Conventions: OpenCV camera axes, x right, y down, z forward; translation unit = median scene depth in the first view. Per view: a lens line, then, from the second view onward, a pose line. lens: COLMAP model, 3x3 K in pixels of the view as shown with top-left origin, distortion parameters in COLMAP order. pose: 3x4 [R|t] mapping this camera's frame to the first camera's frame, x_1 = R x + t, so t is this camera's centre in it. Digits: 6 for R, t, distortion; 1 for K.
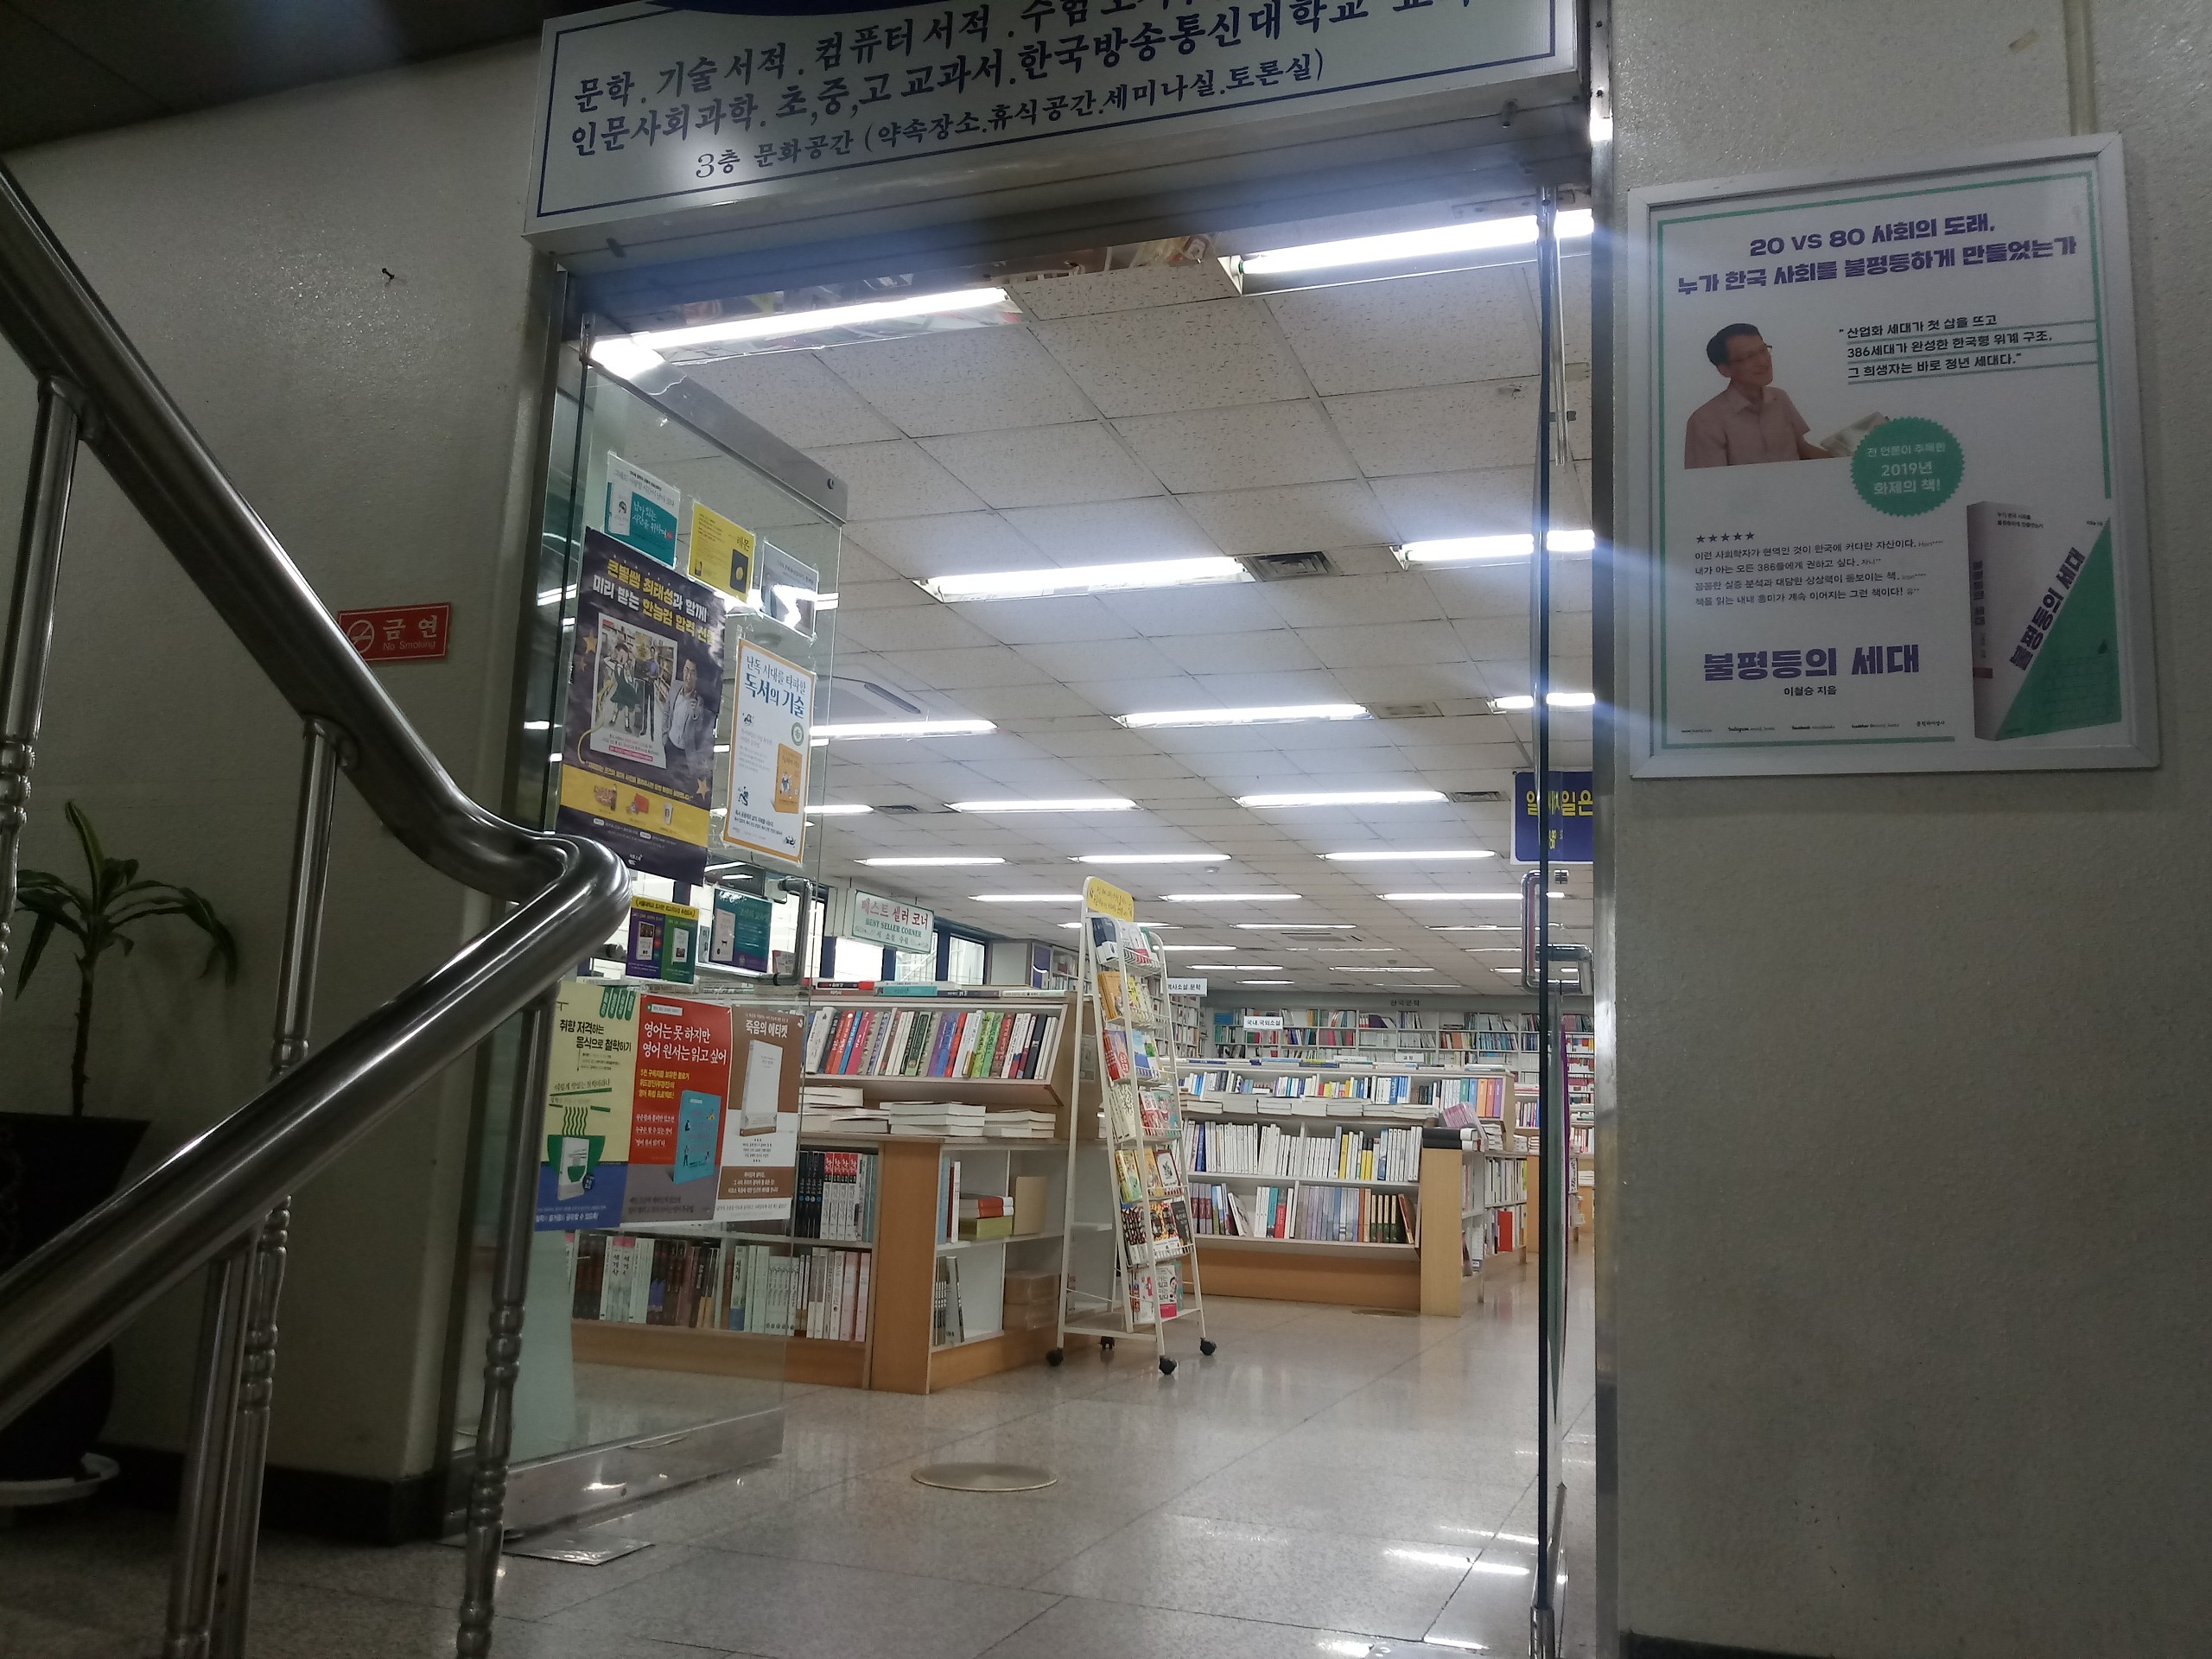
lens RADIAL K [[1786.4, 0, 1147.5], [0, 1786.4, 836.5], [0, 0, 1]] dist [0.032466, -0.072887]
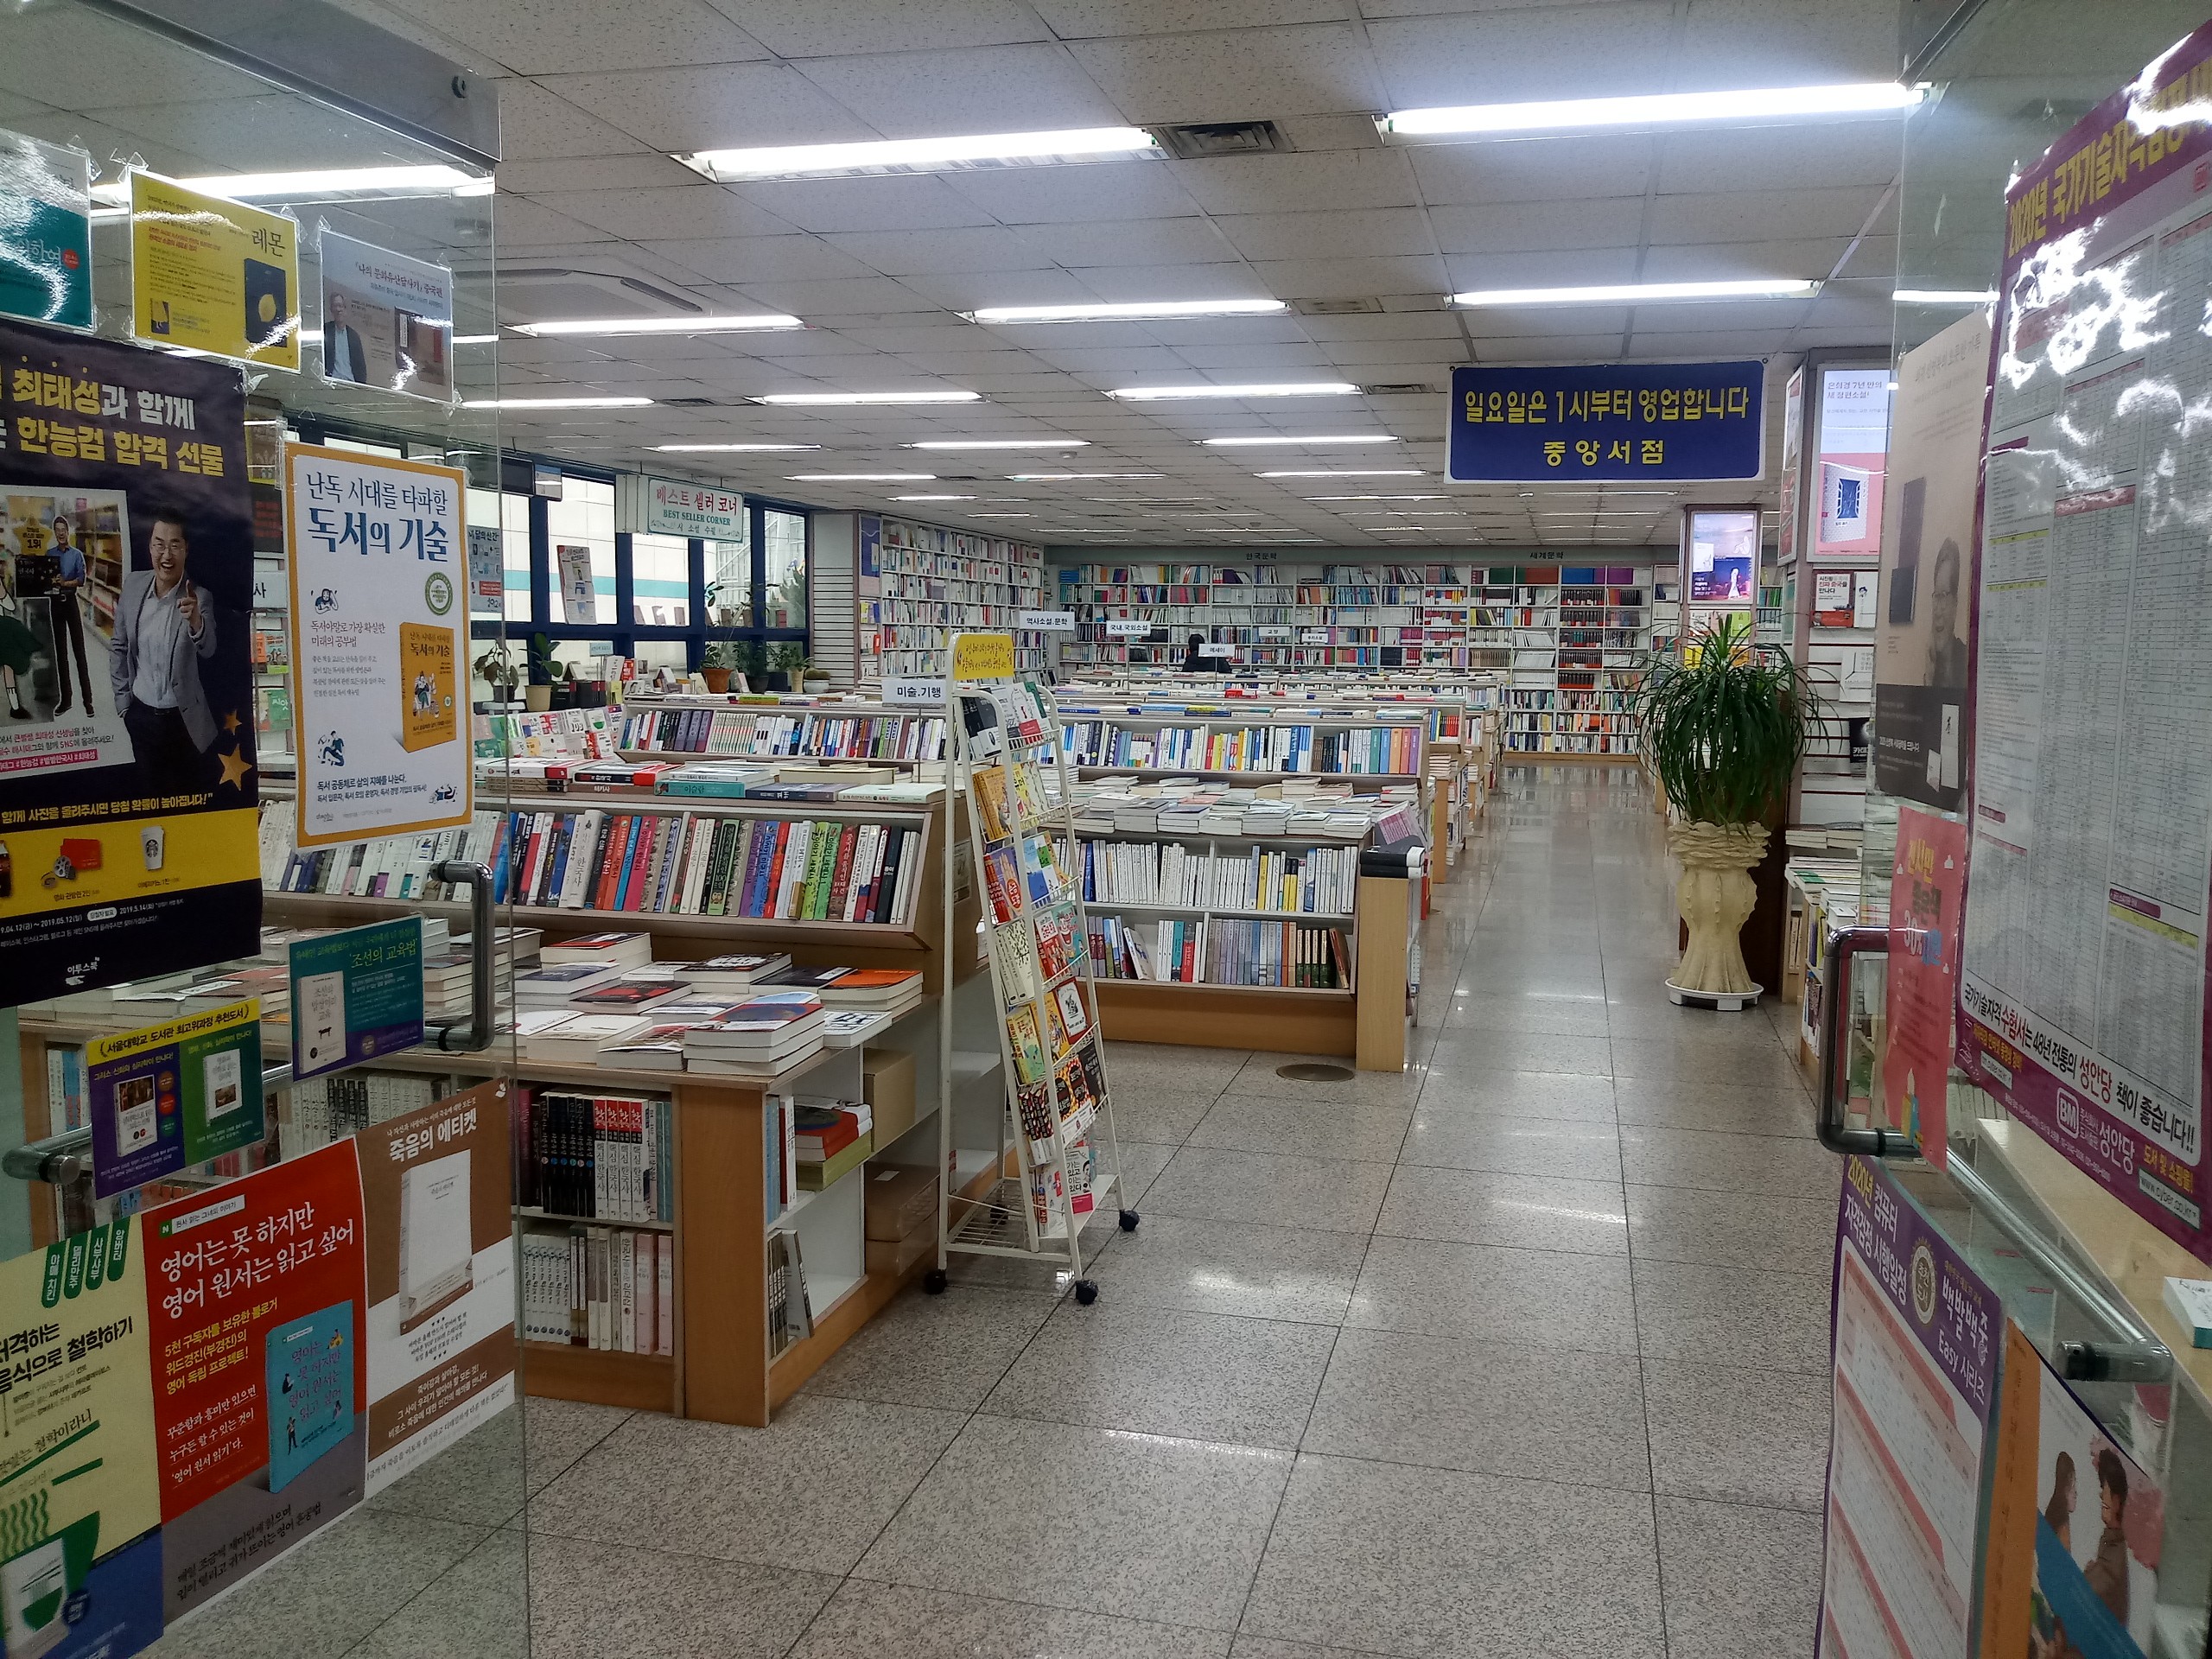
lens RADIAL K [[1786.4, 0, 1147.5], [0, 1786.4, 836.5], [0, 0, 1]] dist [0.032466, -0.072887]
pose [[0.995381, -0.034214, 0.089698, -0.022803], [0.008784, 0.962878, 0.269793, -0.088562], [-0.095599, -0.267759, 0.958731, 0.298333]]
